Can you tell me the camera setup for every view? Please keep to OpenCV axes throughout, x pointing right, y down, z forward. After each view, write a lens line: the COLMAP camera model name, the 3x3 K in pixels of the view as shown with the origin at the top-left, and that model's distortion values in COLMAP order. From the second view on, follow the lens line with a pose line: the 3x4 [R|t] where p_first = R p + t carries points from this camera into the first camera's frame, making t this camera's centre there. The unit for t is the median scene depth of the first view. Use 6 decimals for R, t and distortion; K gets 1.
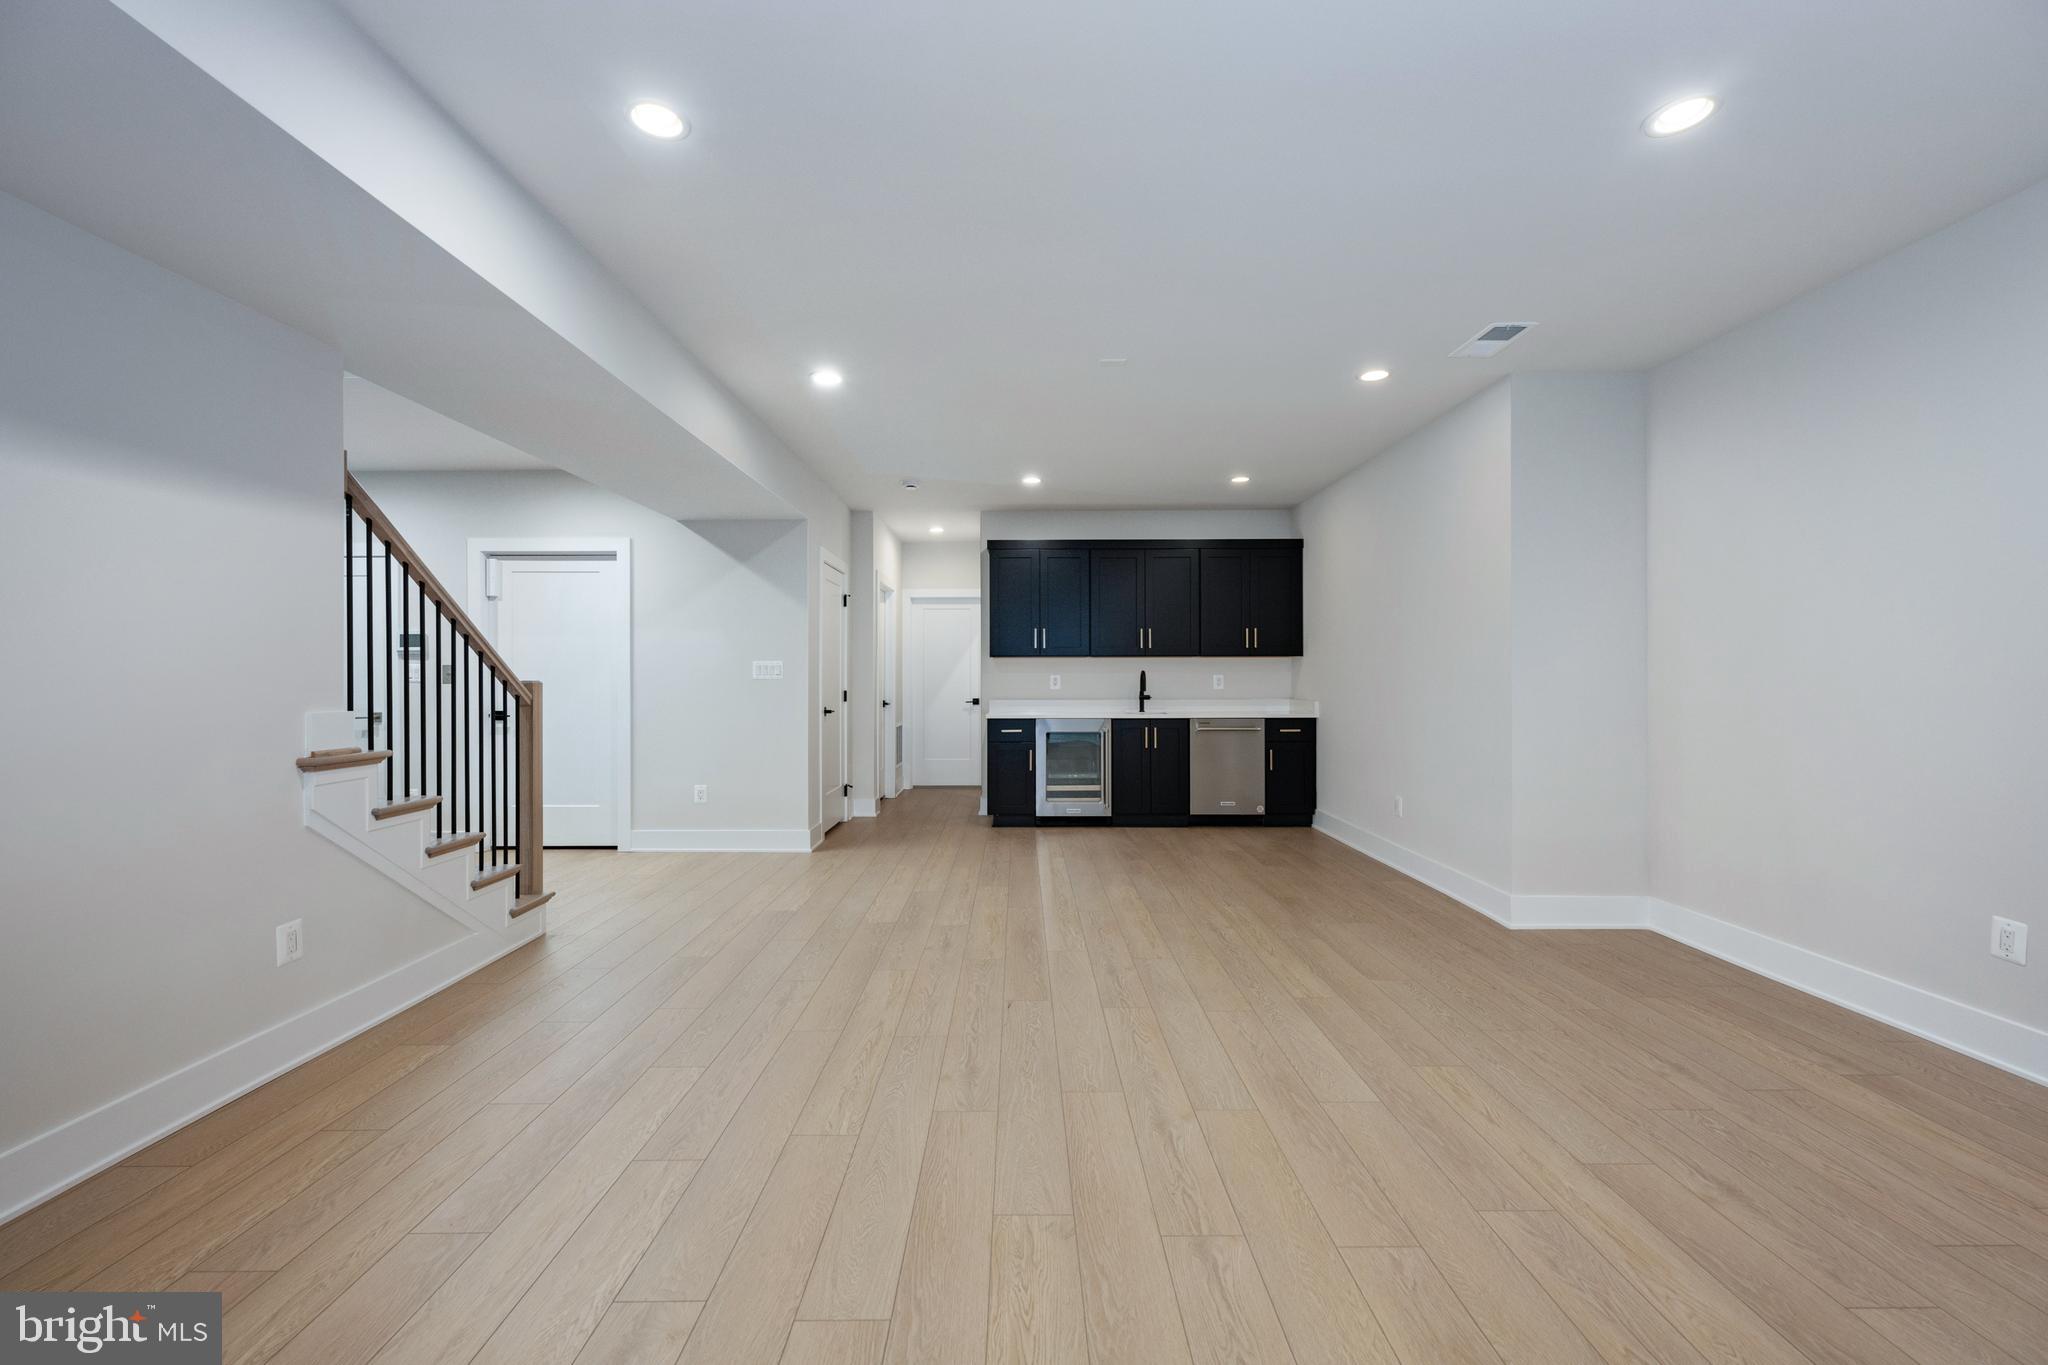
lens RADIAL K [[816.9, 0, 1024.0], [0, 816.9, 682.5], [0, 0, 1]] dist [0.000464, 0.000015]
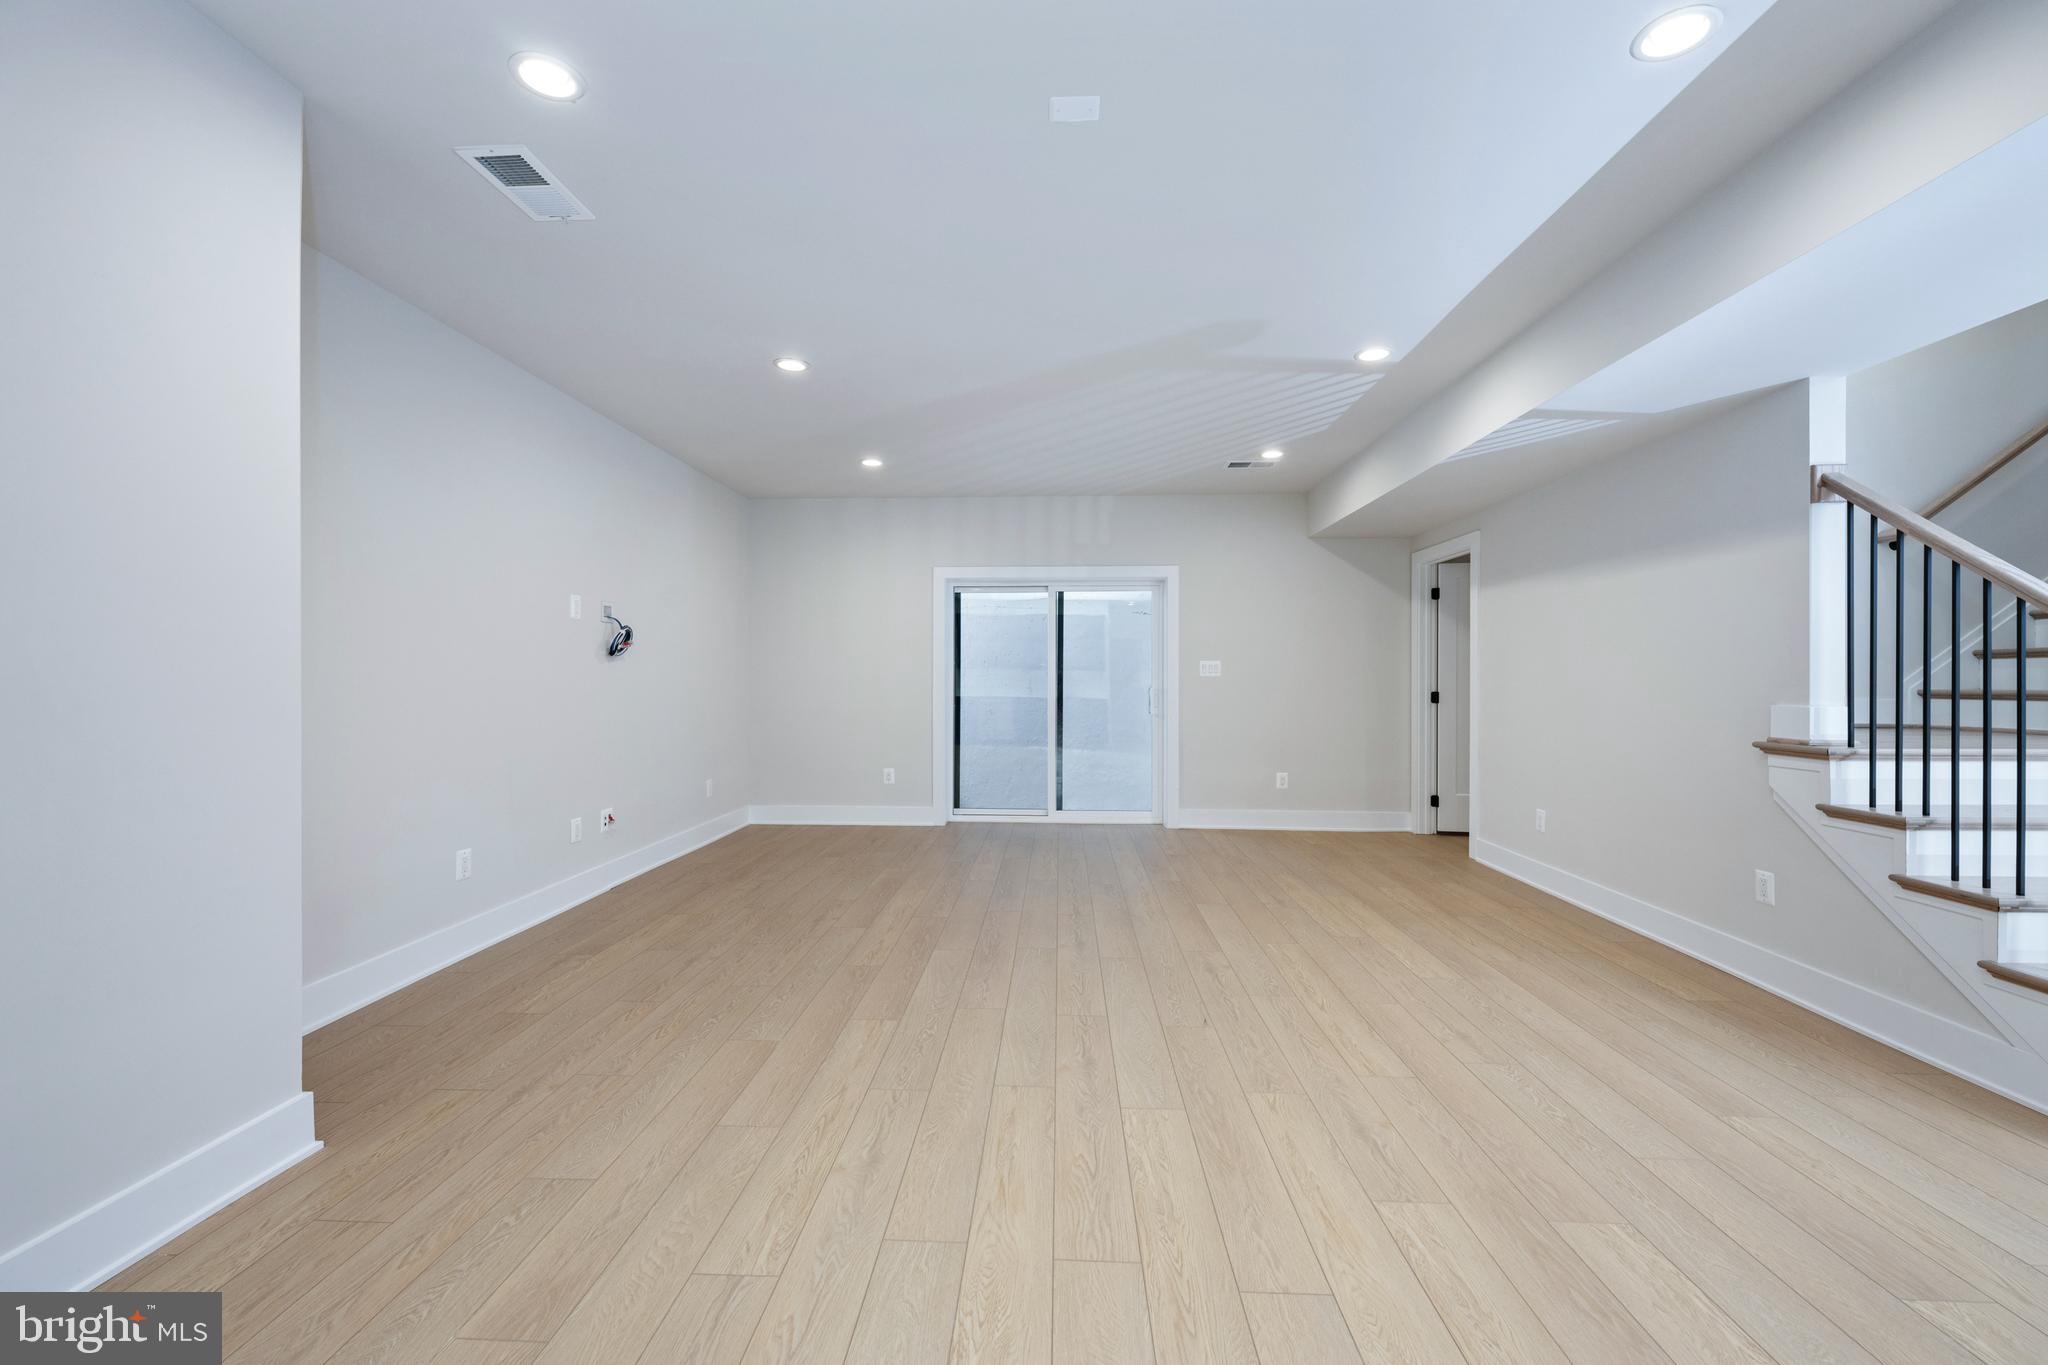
lens RADIAL K [[816.9, 0, 1024.0], [0, 816.9, 682.5], [0, 0, 1]] dist [0.000464, 0.000015]
pose [[-0.998684, 0.000575, 0.051284, 0.064514], [0.001103, 0.999947, 0.010268, -0.003660], [-0.051276, 0.010311, -0.998631, 0.877664]]
